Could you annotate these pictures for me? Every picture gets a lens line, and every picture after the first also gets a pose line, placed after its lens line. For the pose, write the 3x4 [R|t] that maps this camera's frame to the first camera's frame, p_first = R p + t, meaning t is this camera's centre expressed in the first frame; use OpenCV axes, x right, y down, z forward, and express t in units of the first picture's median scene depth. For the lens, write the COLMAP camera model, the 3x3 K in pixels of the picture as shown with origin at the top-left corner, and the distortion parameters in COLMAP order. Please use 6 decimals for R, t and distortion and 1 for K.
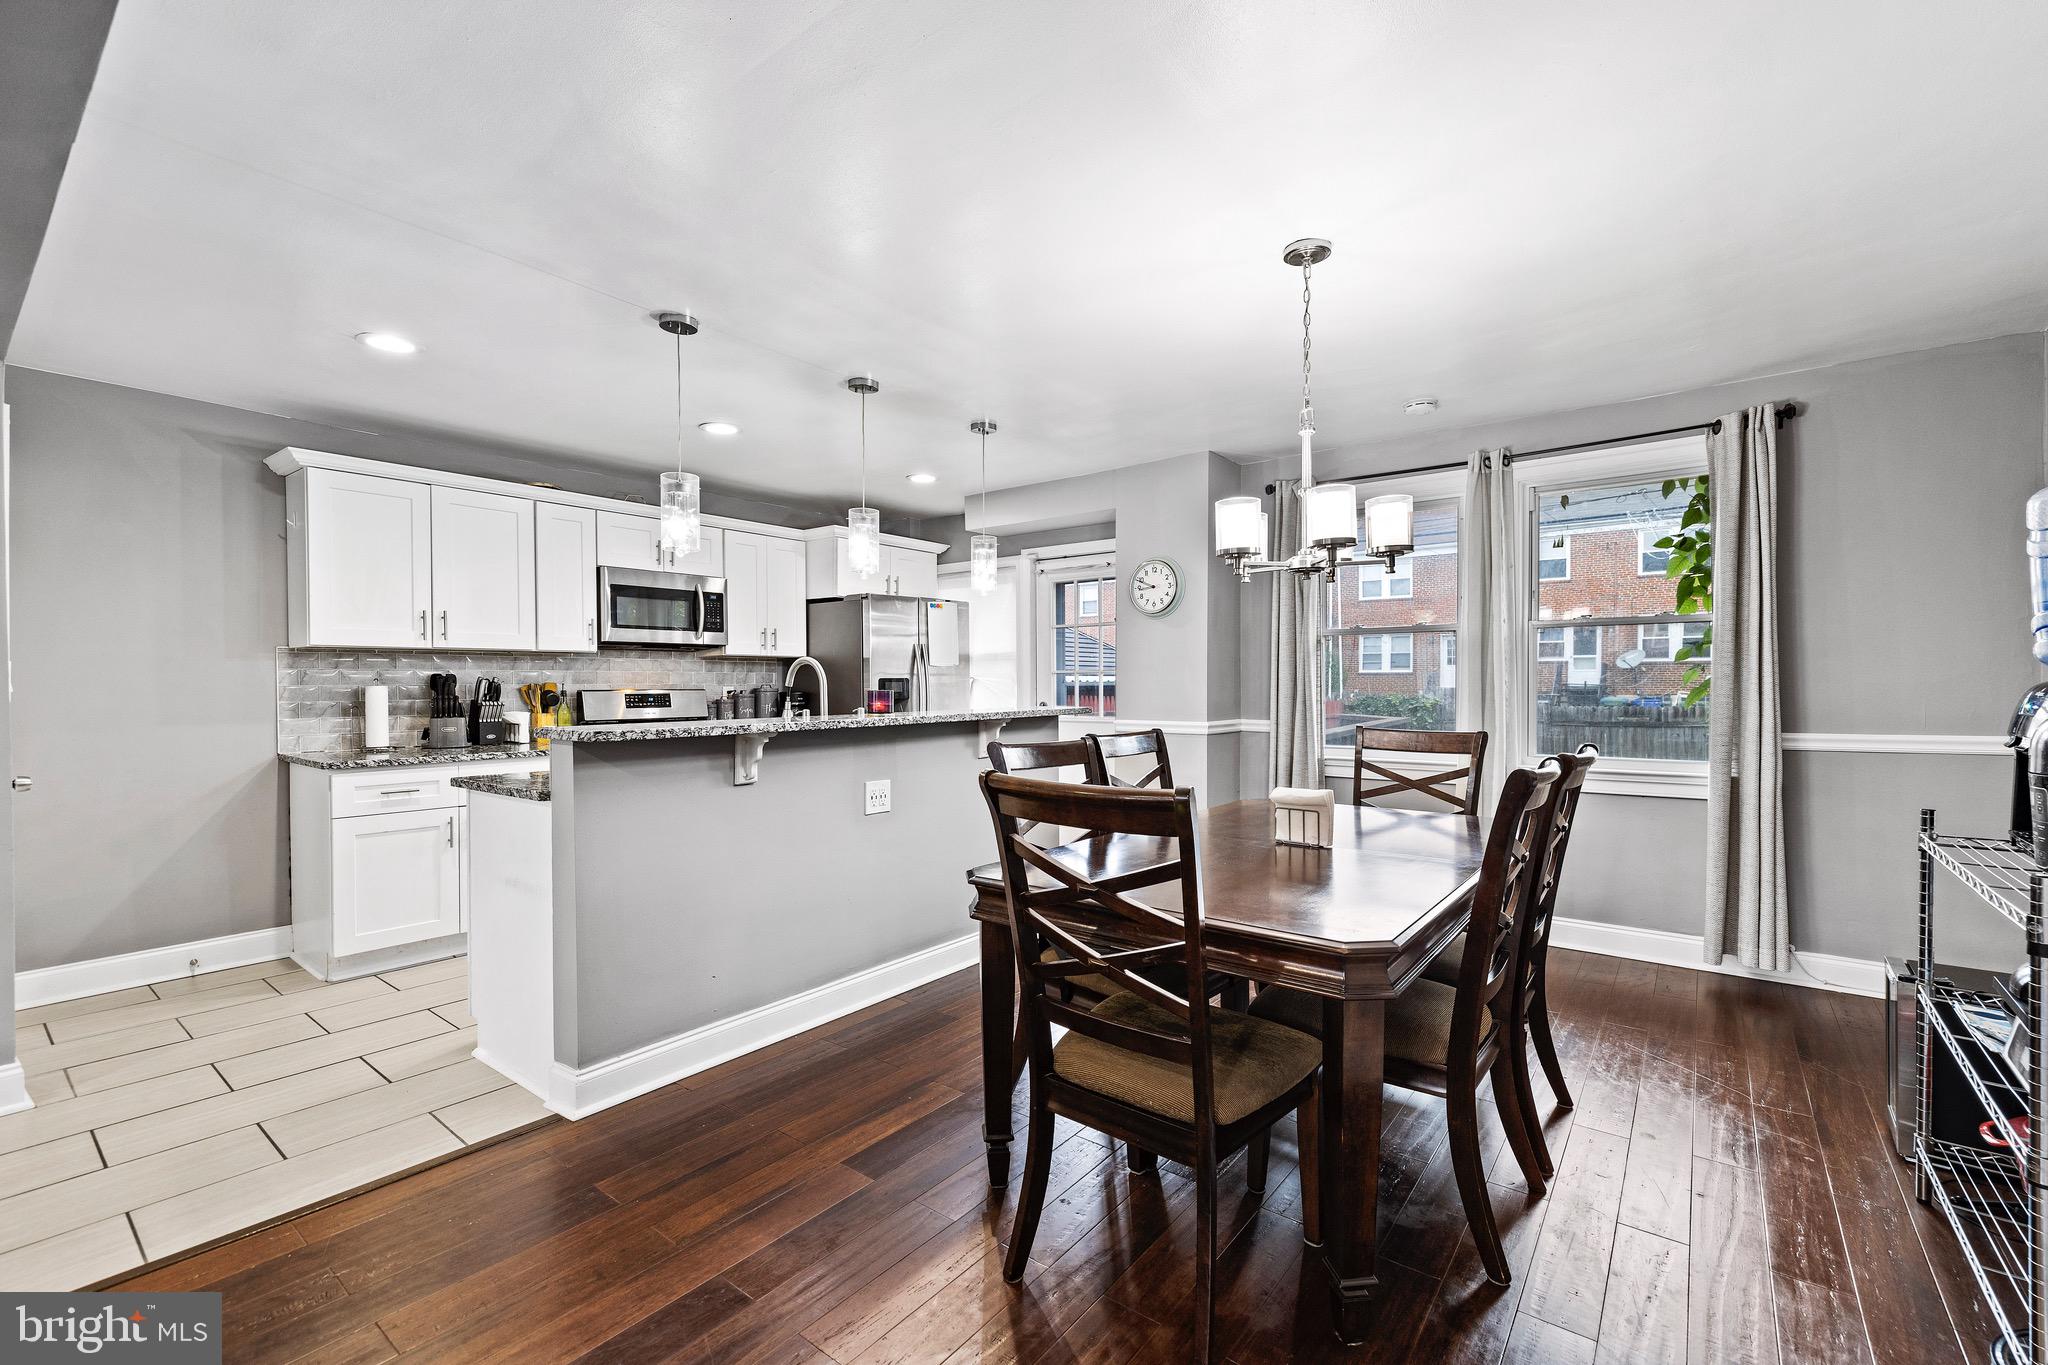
lens RADIAL K [[873.3, 0, 1022.0], [0, 873.3, 692.1], [0, 0, 1]] dist [0.000727, 0.000057]
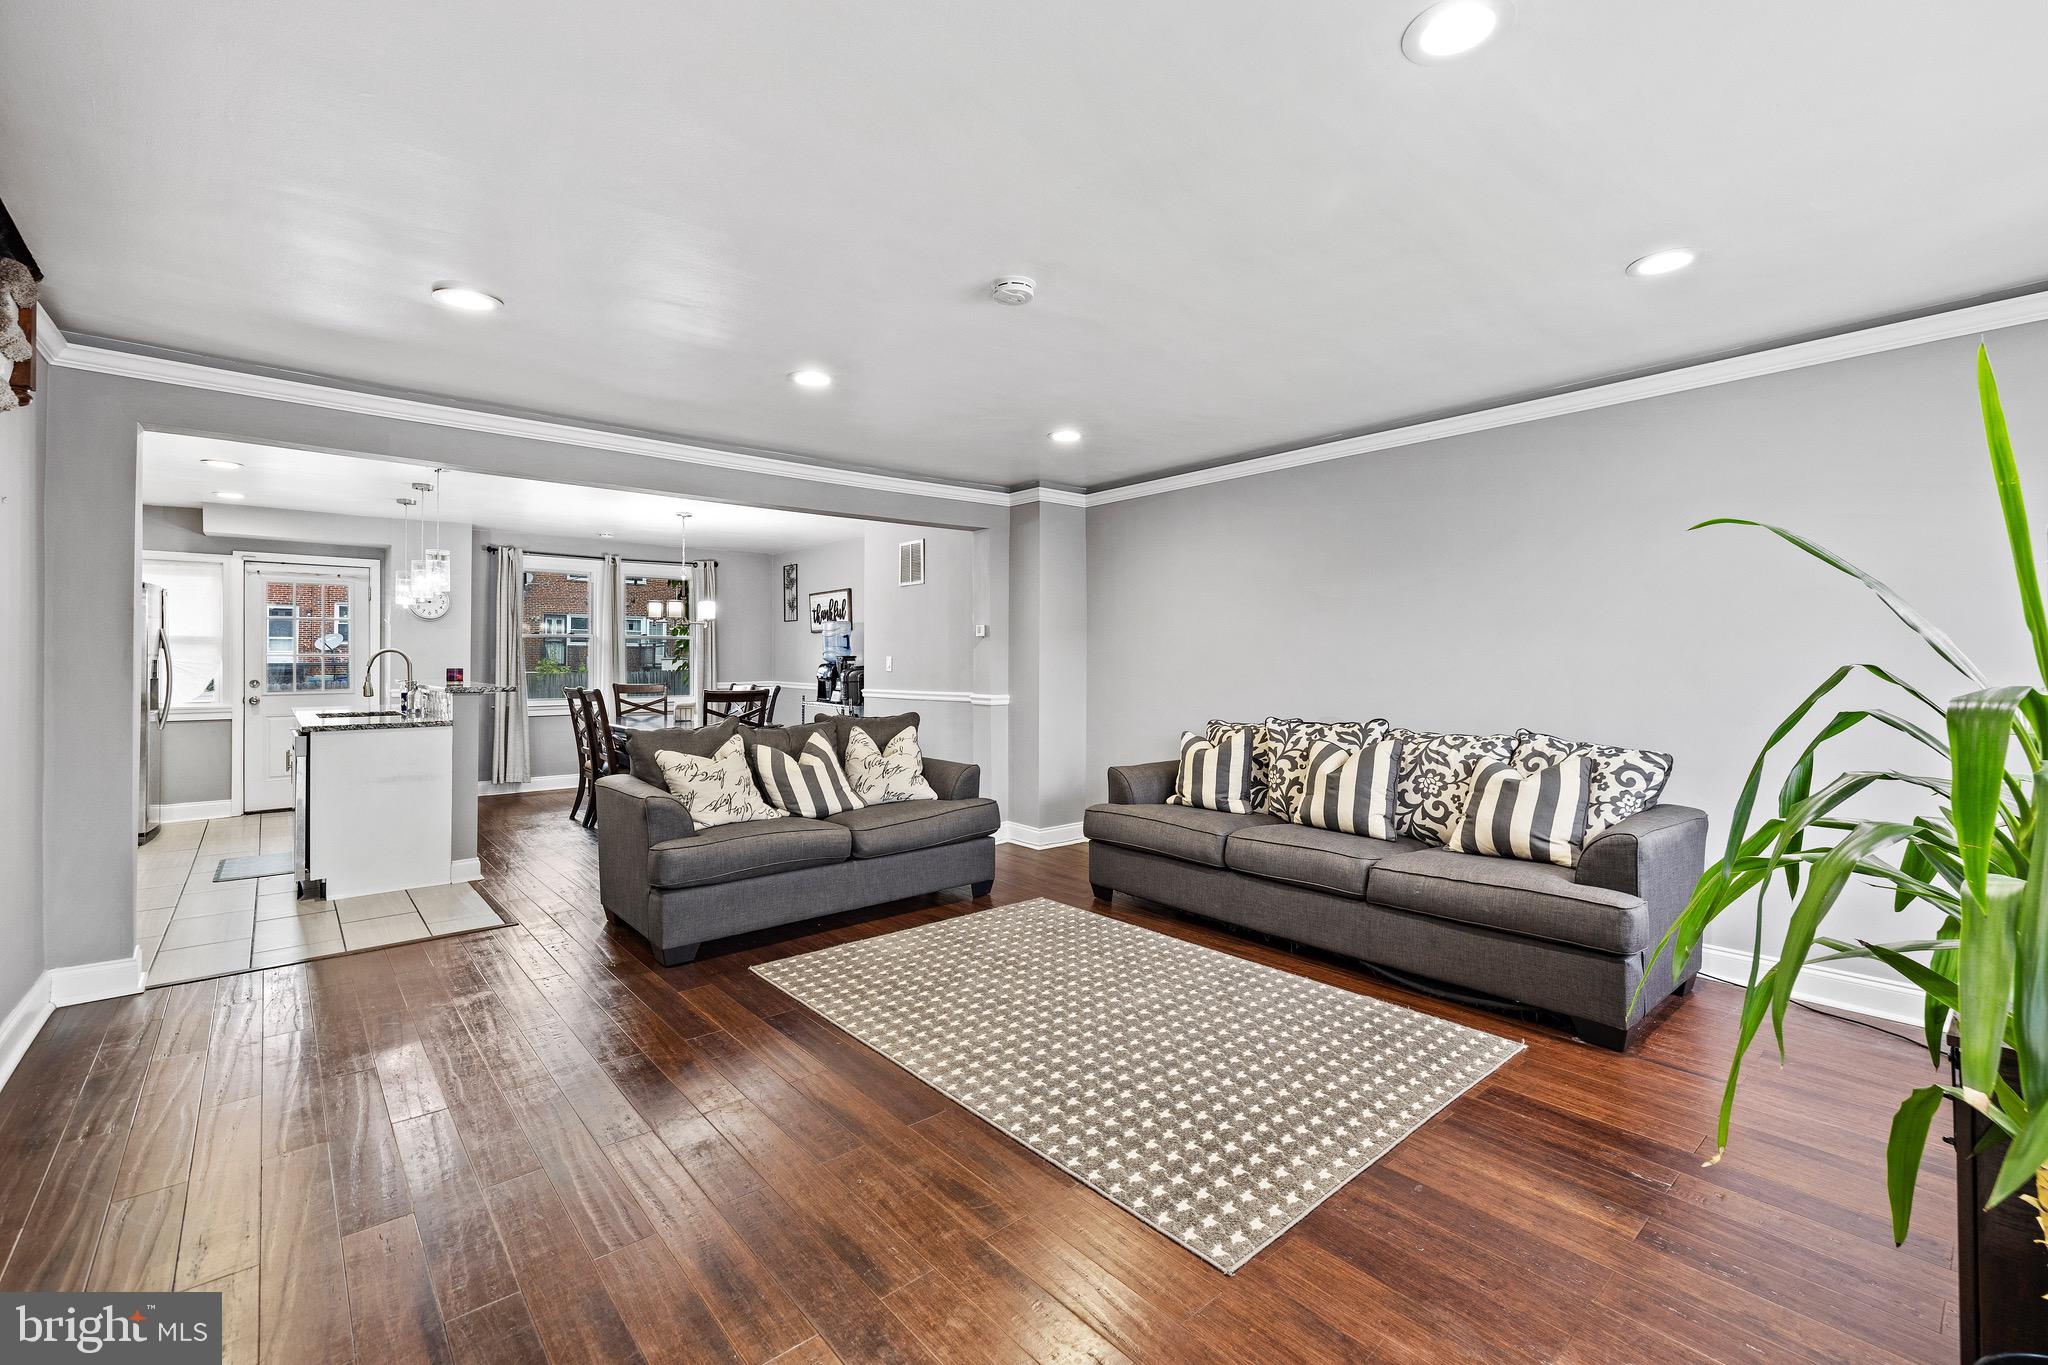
lens RADIAL K [[865.1, 0, 1007.3], [0, 865.1, 663.8], [0, 0, 1]] dist [0.000351, 0.000300]
pose [[0.203864, -0.000319, 0.978999, -1.250562], [0.009479, 0.999954, -0.001648, 0.001329], [-0.978953, 0.009616, 0.203858, -0.345194]]
